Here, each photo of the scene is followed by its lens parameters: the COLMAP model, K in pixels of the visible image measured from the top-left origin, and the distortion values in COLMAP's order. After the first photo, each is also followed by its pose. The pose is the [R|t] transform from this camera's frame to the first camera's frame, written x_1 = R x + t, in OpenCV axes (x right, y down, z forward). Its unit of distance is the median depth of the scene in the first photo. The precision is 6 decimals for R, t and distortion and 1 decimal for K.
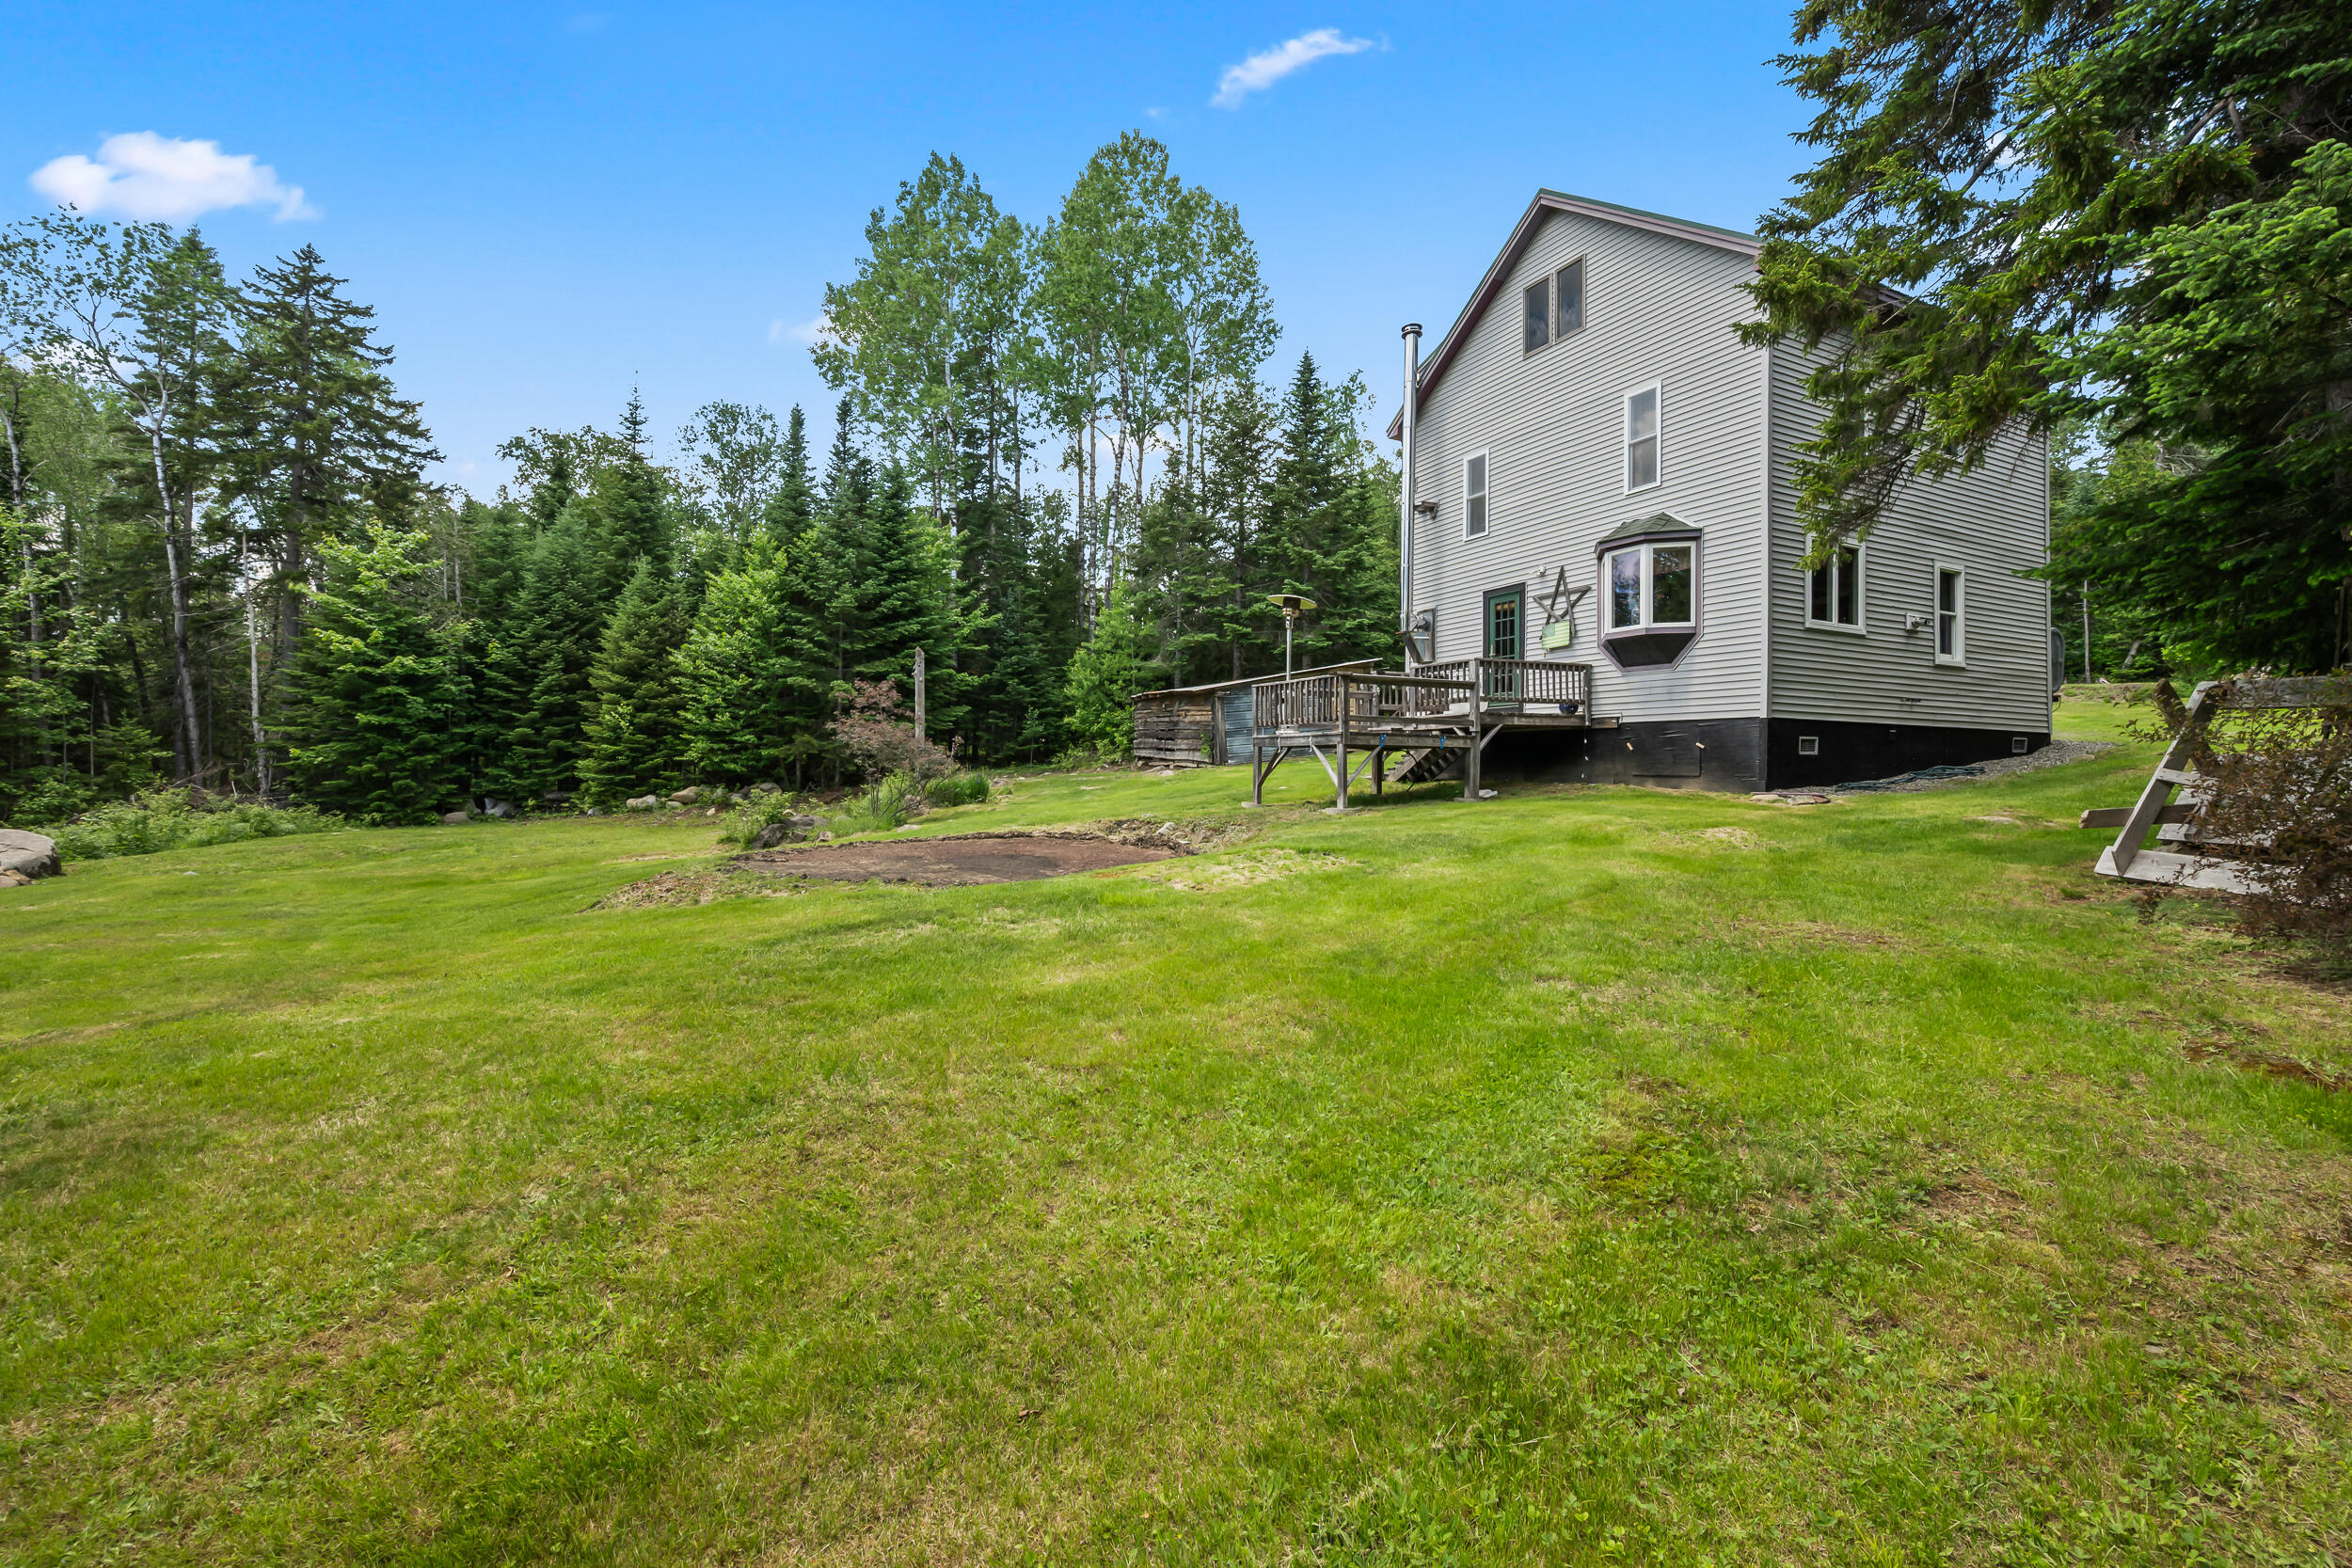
lens RADIAL K [[999.1, 0, 1176.5], [0, 999.1, 787.8], [0, 0, 1]] dist [0.001501, 0.000027]
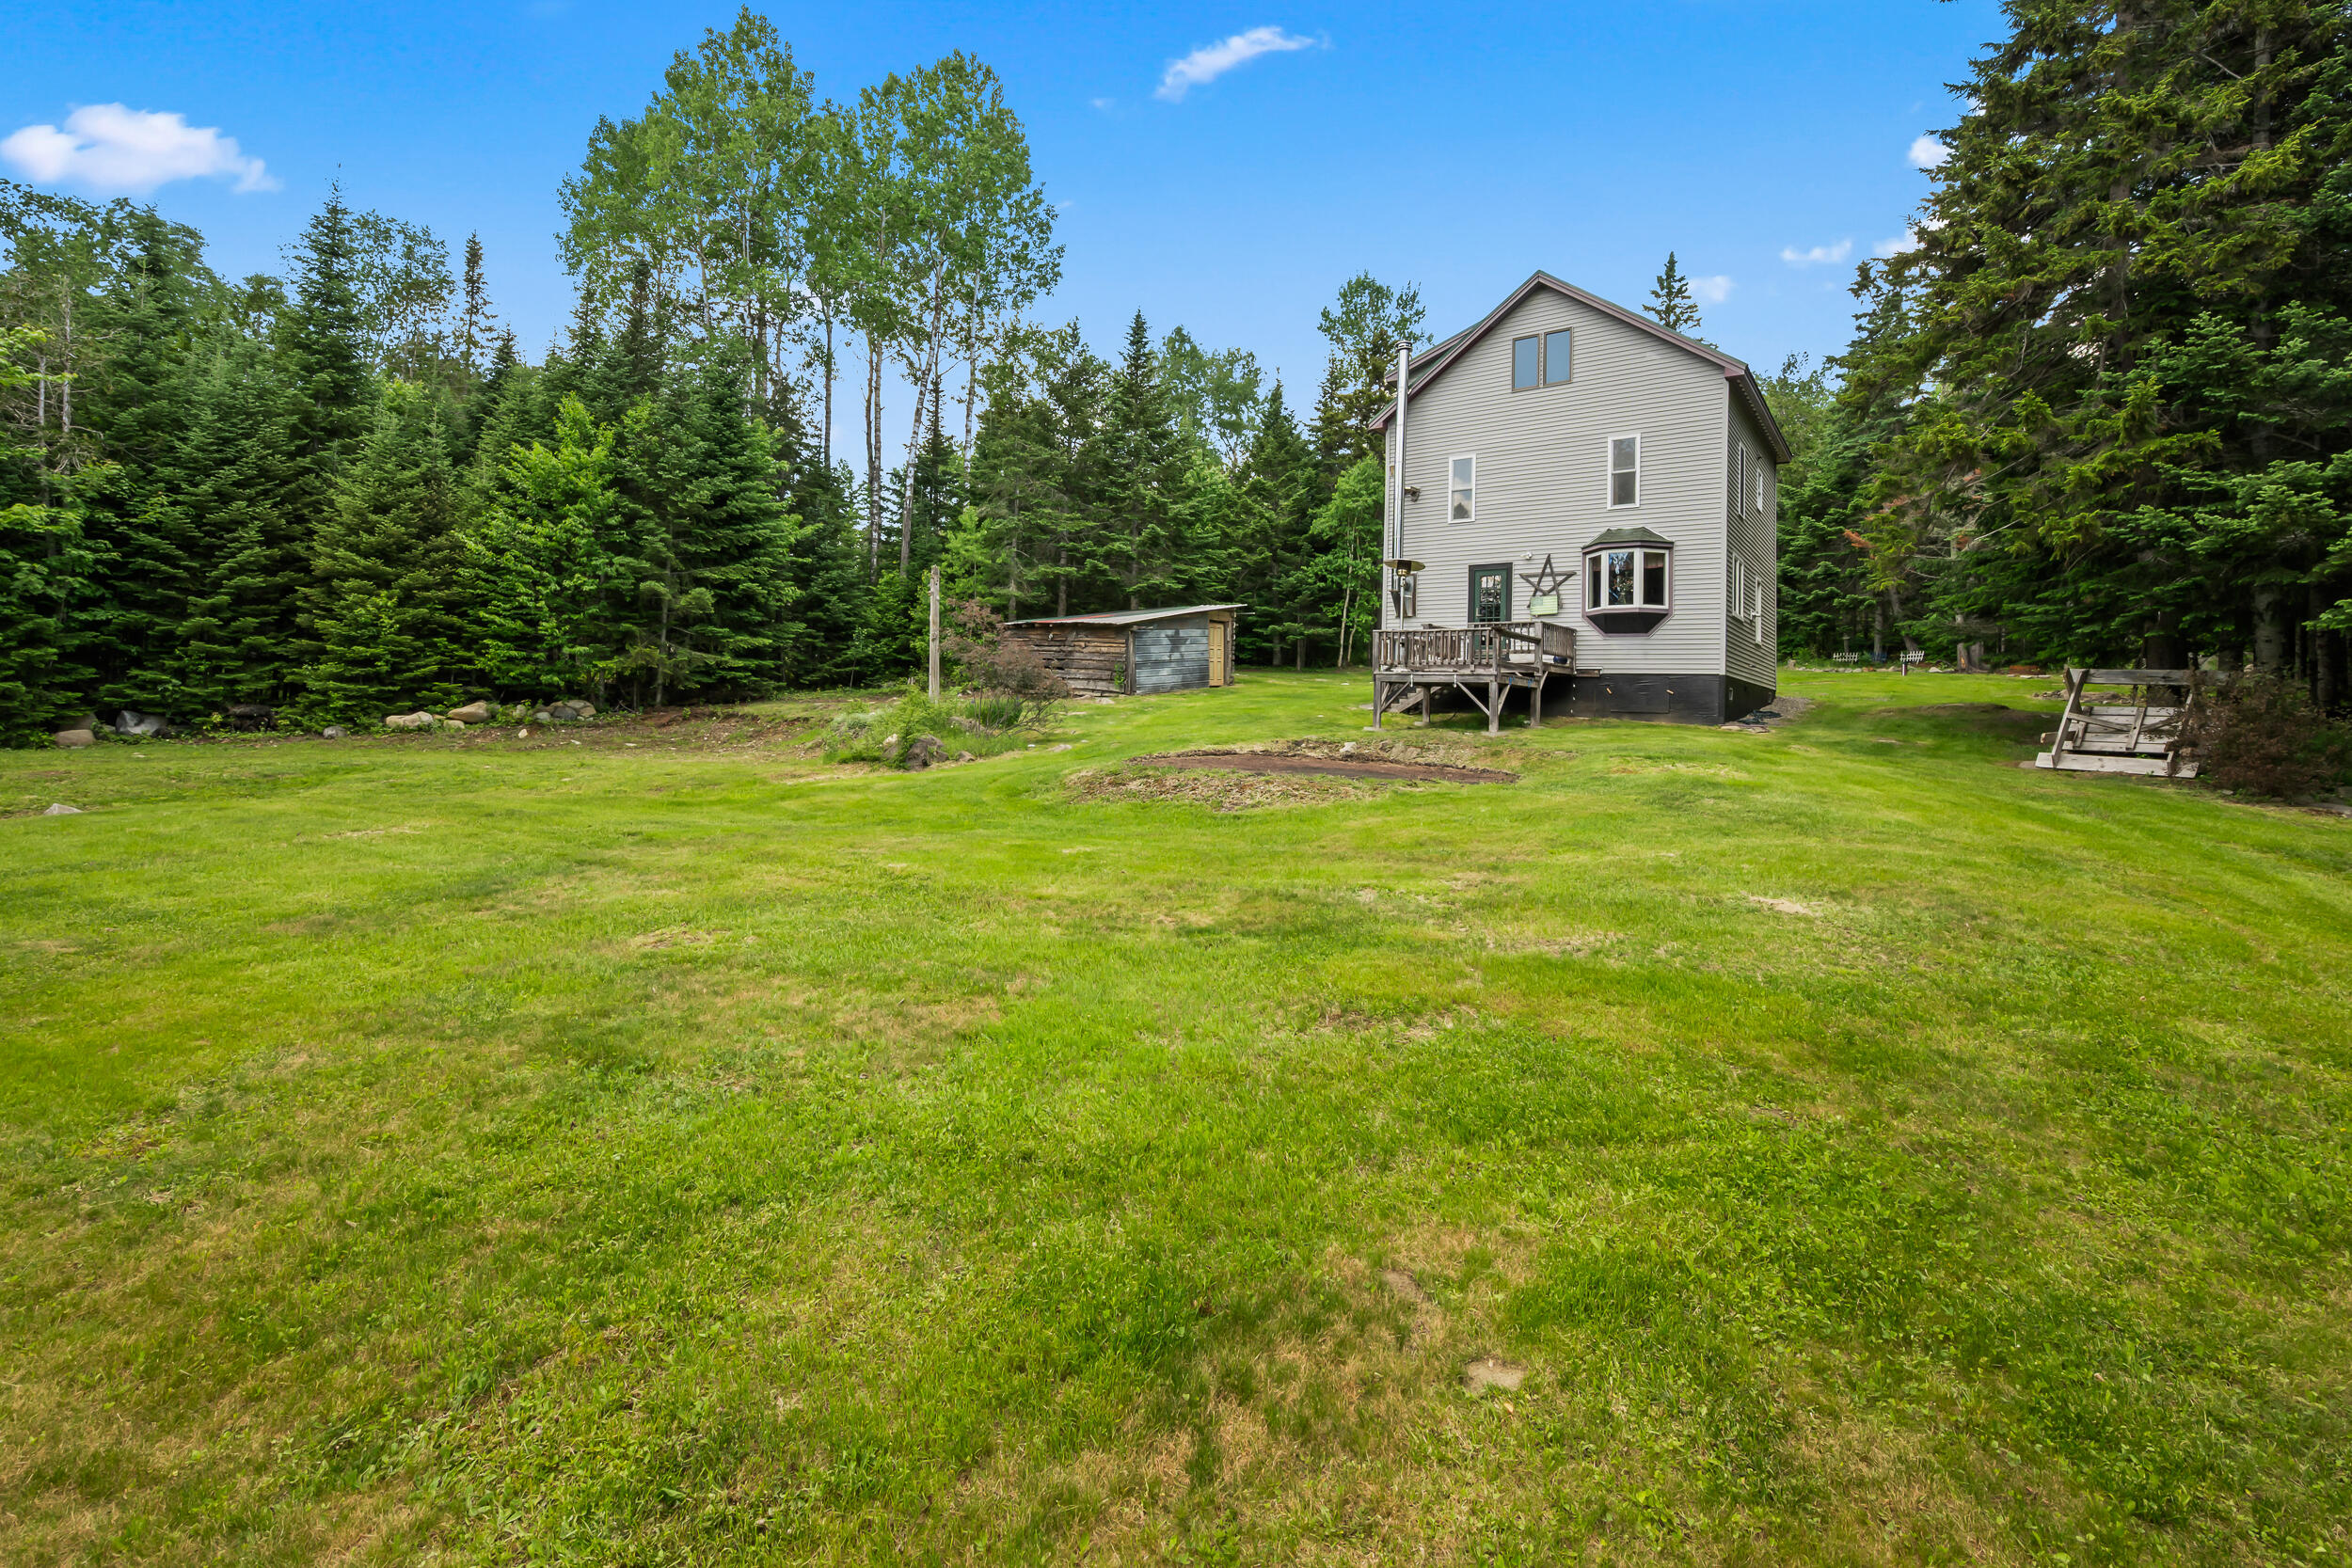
lens RADIAL K [[1027.9, 0, 1176.6], [0, 1027.9, 716.5], [0, 0, 1]] dist [-0.001991, -0.000379]
pose [[0.891661, 0.018925, 0.452308, -0.361822], [-0.016587, 0.999821, -0.009135, 0.008677], [-0.452400, 0.000643, 0.891815, 0.000181]]
